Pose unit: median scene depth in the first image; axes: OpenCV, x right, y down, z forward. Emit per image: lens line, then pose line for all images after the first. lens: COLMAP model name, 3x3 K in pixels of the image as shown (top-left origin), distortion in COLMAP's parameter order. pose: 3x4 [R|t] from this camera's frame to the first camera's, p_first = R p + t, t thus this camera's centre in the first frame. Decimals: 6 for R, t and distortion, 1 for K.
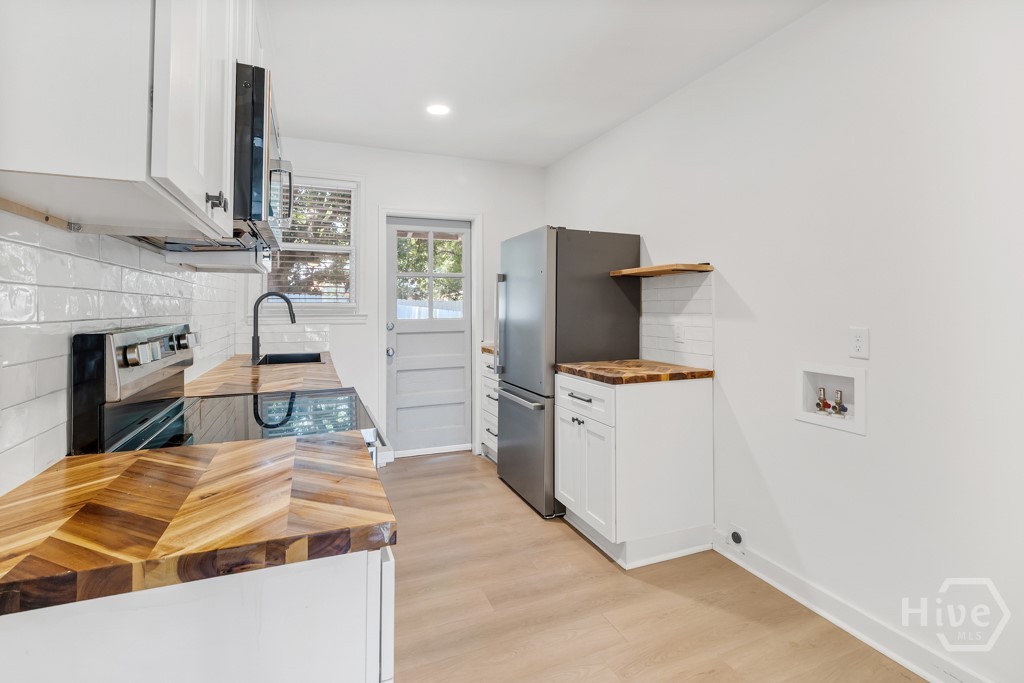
lens RADIAL K [[486.5, 0, 507.8], [0, 486.5, 301.2], [0, 0, 1]] dist [-0.001826, -0.000061]
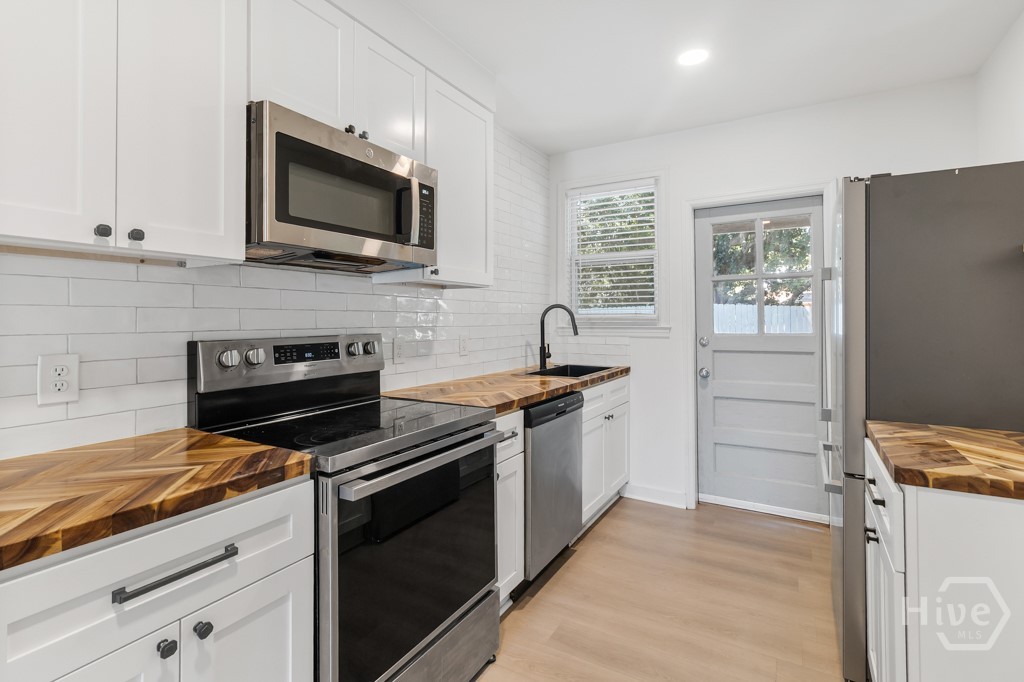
lens RADIAL K [[486.7, 0, 513.3], [0, 486.7, 312.6], [0, 0, 1]] dist [0.001295, 0.000085]
pose [[0.611853, -0.011226, -0.790891, 0.237913], [0.012862, 0.999908, -0.004243, 0.001430], [0.790867, -0.007576, 0.611942, 0.264852]]
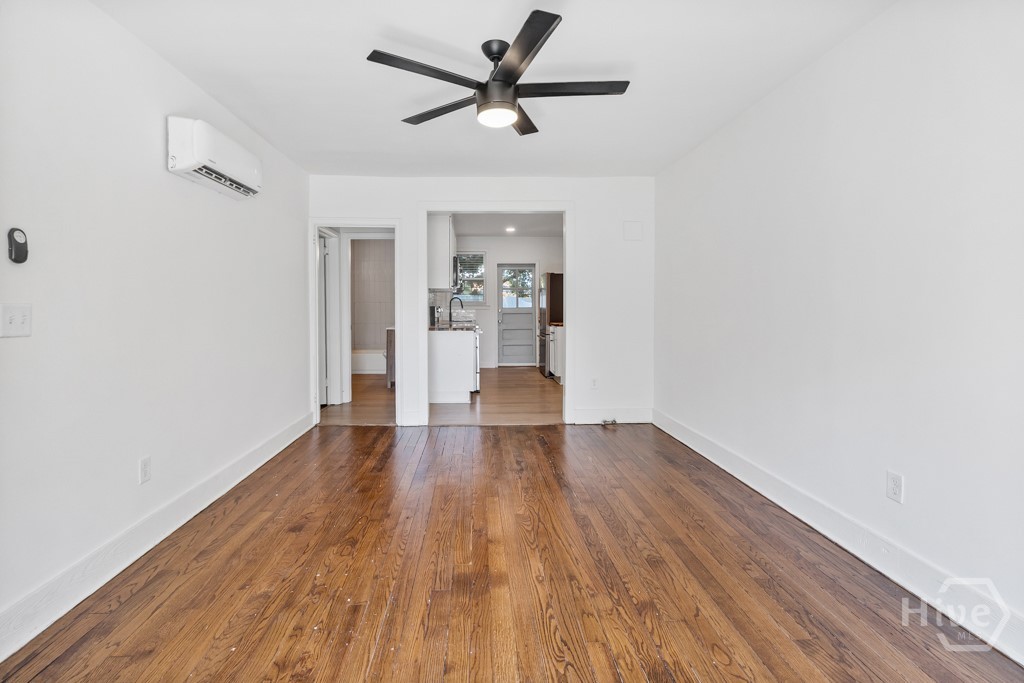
lens RADIAL K [[473.4, 0, 497.4], [0, 473.4, 312.7], [0, 0, 1]] dist [0.000120, -0.000044]
pose [[0.943825, 0.001788, -0.330441, 0.566953], [0.007930, 0.999575, 0.028059, -0.004395], [0.330351, -0.029103, 0.943409, -1.313650]]
